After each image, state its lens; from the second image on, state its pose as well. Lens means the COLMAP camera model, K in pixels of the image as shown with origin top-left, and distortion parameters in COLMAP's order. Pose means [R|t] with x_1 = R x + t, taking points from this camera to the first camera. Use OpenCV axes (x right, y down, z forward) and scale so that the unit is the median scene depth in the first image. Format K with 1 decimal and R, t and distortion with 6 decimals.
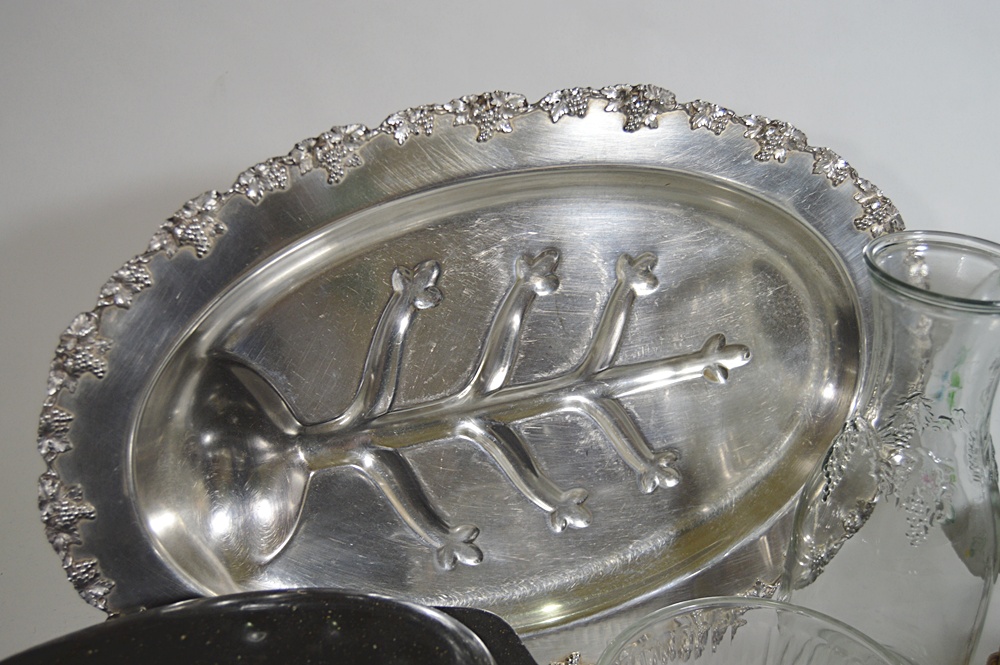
lens RADIAL K [[1104.9, 0, 501.3], [0, 1104.9, 331.8], [0, 0, 1]] dist [-0.066048, 0.000000]
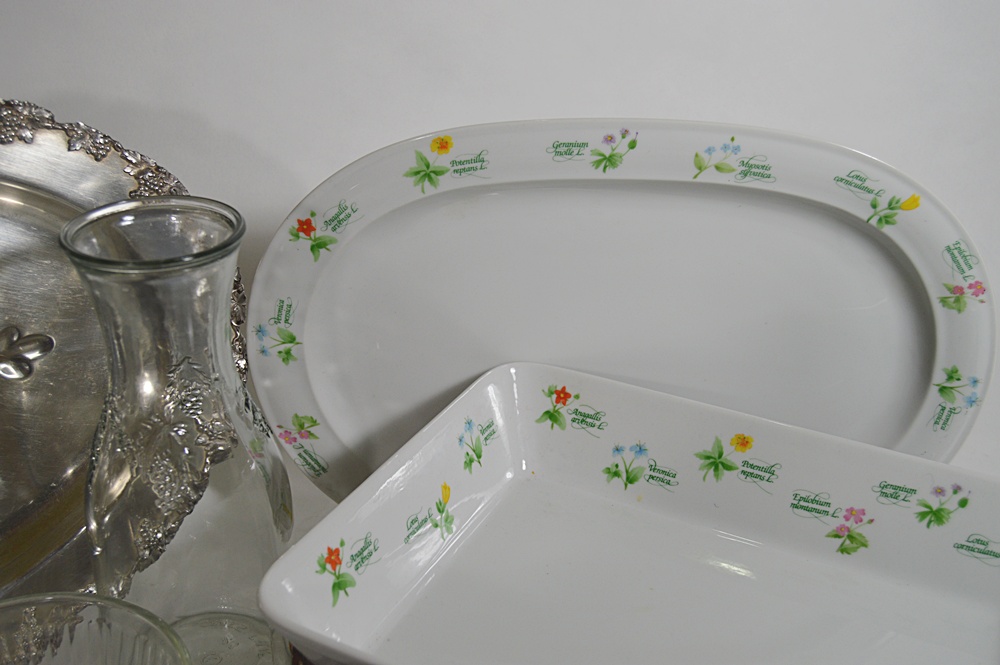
lens RADIAL K [[1104.9, 0, 504.1], [0, 1104.9, 327.0], [0, 0, 1]] dist [-0.066048, 0.000000]
pose [[0.947673, -0.141862, 0.285992, 0.394803], [0.139607, 0.989801, 0.028370, 0.040534], [-0.287100, 0.013041, 0.957812, -0.033672]]
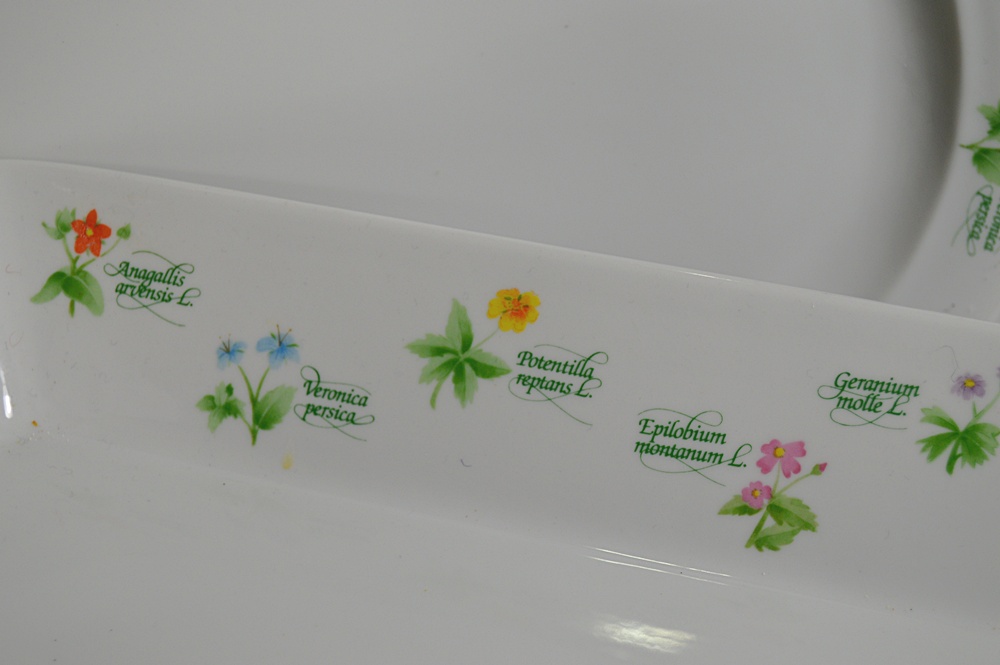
lens RADIAL K [[2361.4, 0, 494.5], [0, 2361.4, 331.9], [0, 0, 1]] dist [-0.011827, 0.000000]
pose [[0.888755, -0.232818, 0.394854, 0.521724], [0.199050, 0.971975, 0.125075, 0.105134], [-0.412908, -0.032565, 0.910190, 0.058107]]
